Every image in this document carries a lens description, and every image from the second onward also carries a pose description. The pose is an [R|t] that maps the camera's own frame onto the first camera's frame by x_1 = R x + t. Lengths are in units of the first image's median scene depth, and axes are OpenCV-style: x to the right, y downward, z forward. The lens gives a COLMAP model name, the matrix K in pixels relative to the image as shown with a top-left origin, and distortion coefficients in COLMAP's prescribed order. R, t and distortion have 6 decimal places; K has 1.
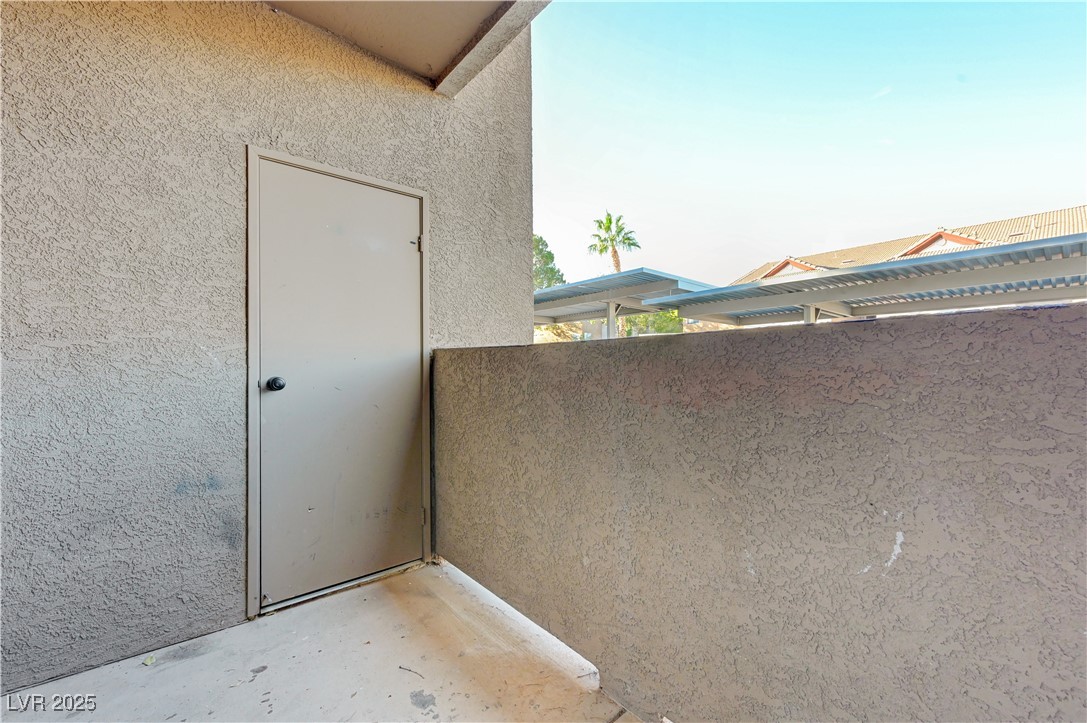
lens RADIAL K [[438.2, 0, 543.5], [0, 438.2, 361.5], [0, 0, 1]] dist [0.000619, 0.000054]
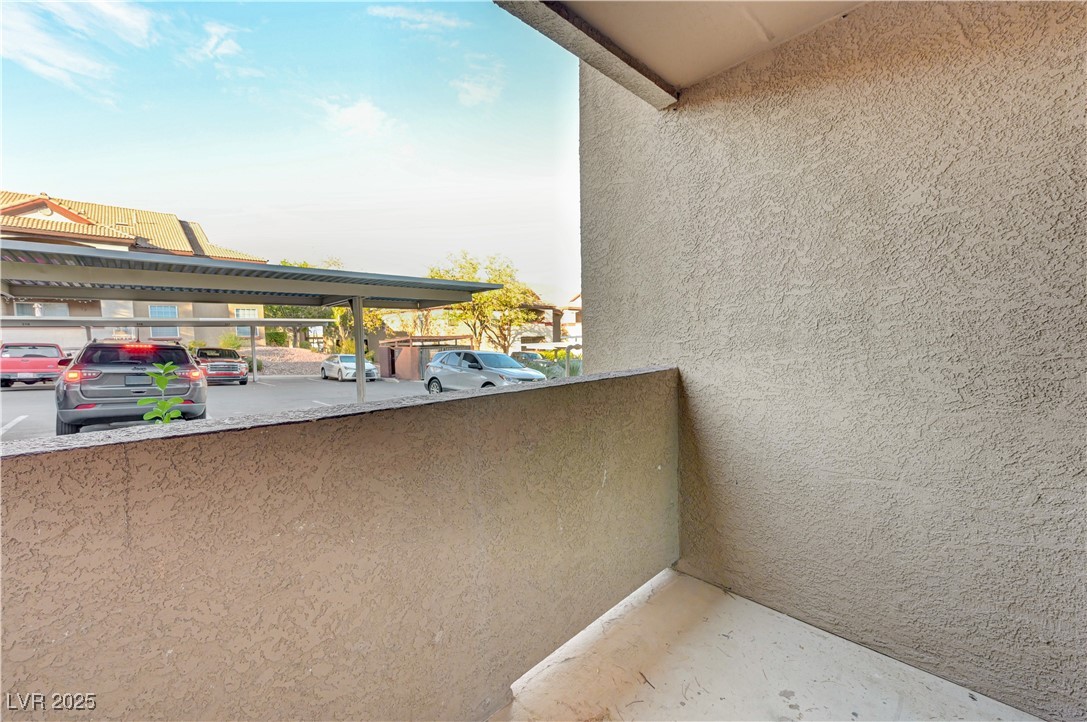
lens RADIAL K [[432.5, 0, 547.3], [0, 432.5, 360.8], [0, 0, 1]] dist [0.000784, 0.000200]
pose [[-0.083173, -0.054028, 0.995069, -0.811459], [0.003556, 0.998507, 0.054512, -0.182326], [-0.996529, 0.008072, -0.082857, 0.842851]]
